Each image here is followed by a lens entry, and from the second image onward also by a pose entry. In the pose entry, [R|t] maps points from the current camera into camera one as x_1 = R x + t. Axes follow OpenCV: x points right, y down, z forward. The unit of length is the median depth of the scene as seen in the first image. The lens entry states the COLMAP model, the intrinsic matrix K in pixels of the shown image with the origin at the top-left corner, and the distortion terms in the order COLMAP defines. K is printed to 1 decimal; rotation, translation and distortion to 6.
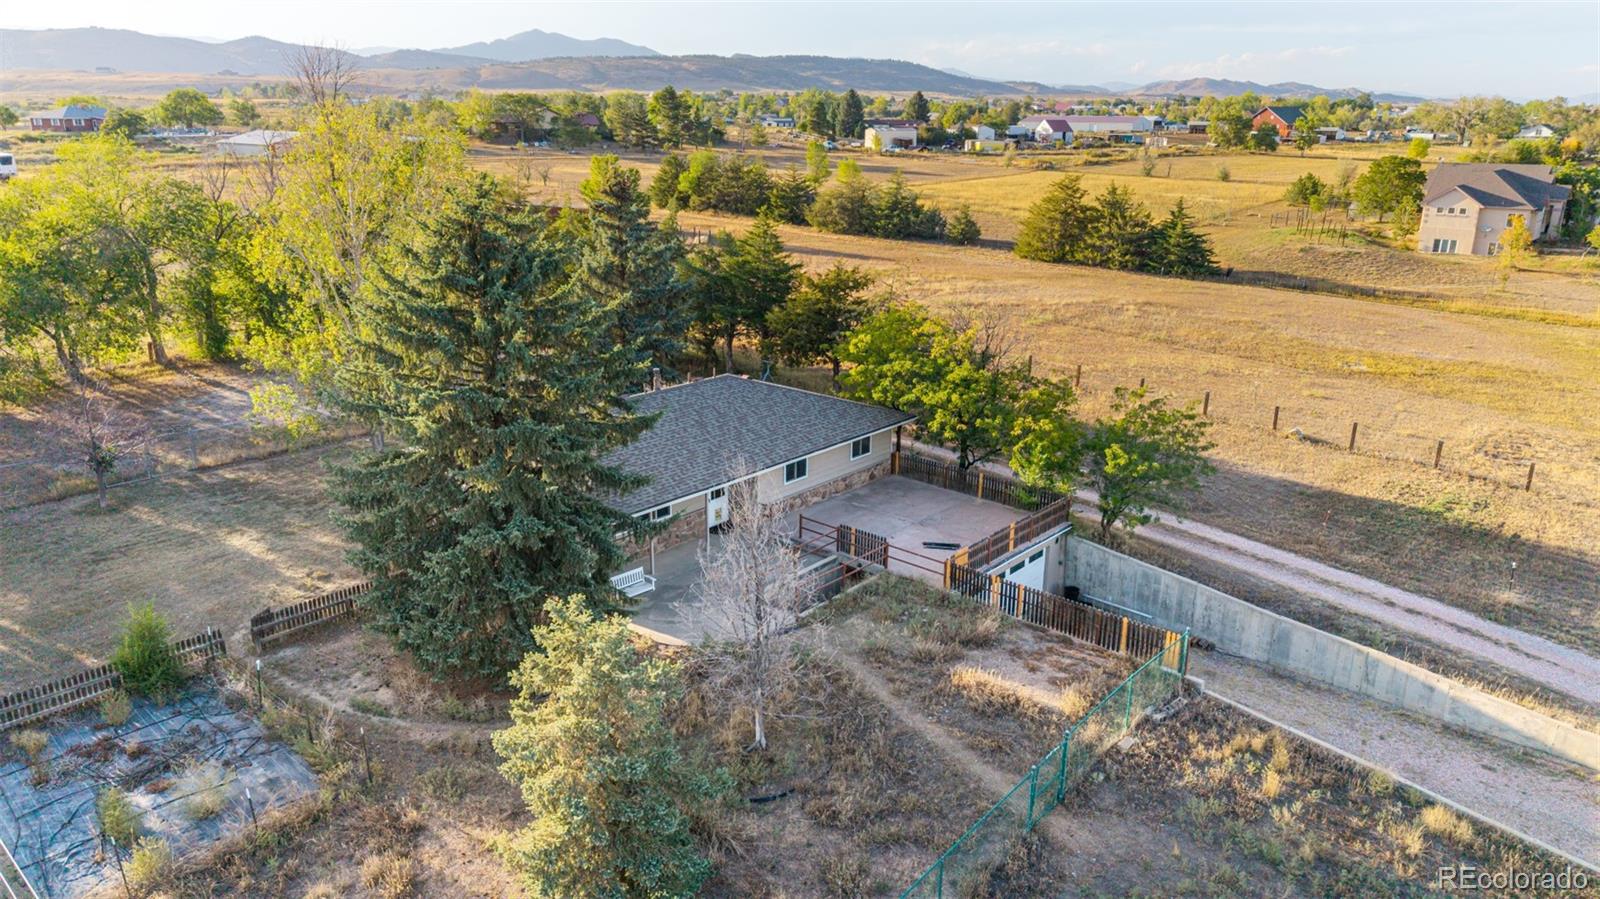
lens RADIAL K [[1072.6, 0, 801.6], [0, 1072.6, 437.7], [0, 0, 1]] dist [0.029965, -0.032378]
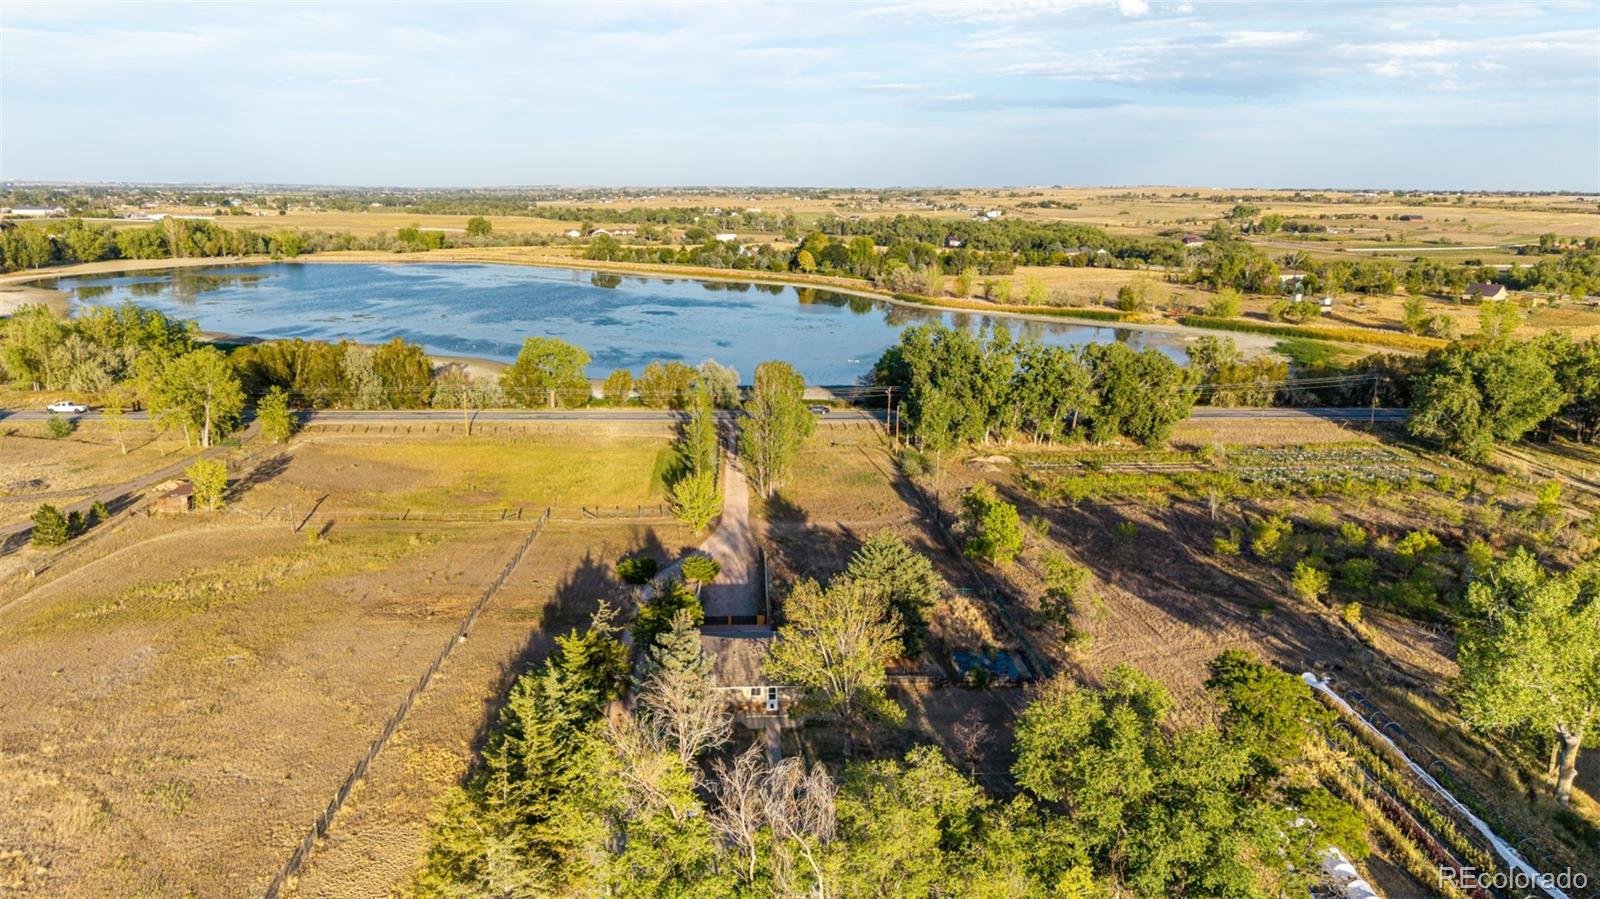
lens RADIAL K [[1072.6, 0, 800.1], [0, 1072.6, 455.9], [0, 0, 1]] dist [0.029965, -0.032378]
pose [[-0.700102, -0.184216, 0.689871, -0.556153], [0.193209, 0.881234, 0.431390, -0.453365], [-0.687406, 0.435307, -0.581361, 0.699865]]
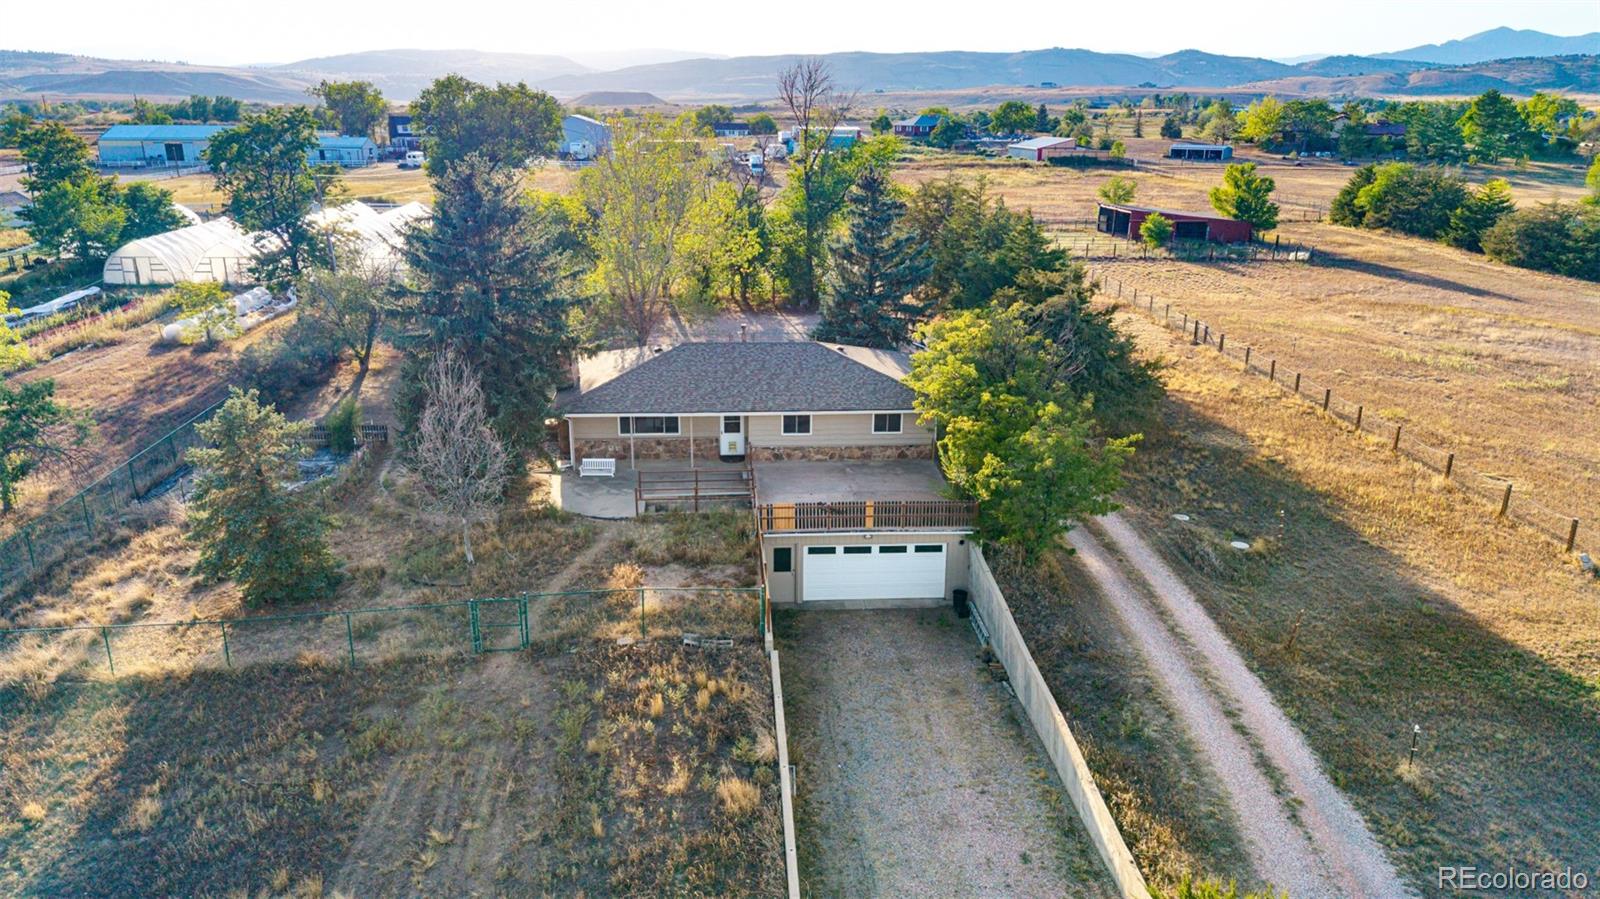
lens RADIAL K [[1072.6, 0, 801.7], [0, 1072.6, 440.3], [0, 0, 1]] dist [0.029965, -0.032378]
pose [[0.713315, 0.200600, -0.671522, 0.246009], [-0.204501, 0.976040, 0.074338, -0.012672], [0.670344, 0.084300, 0.737247, 0.049569]]
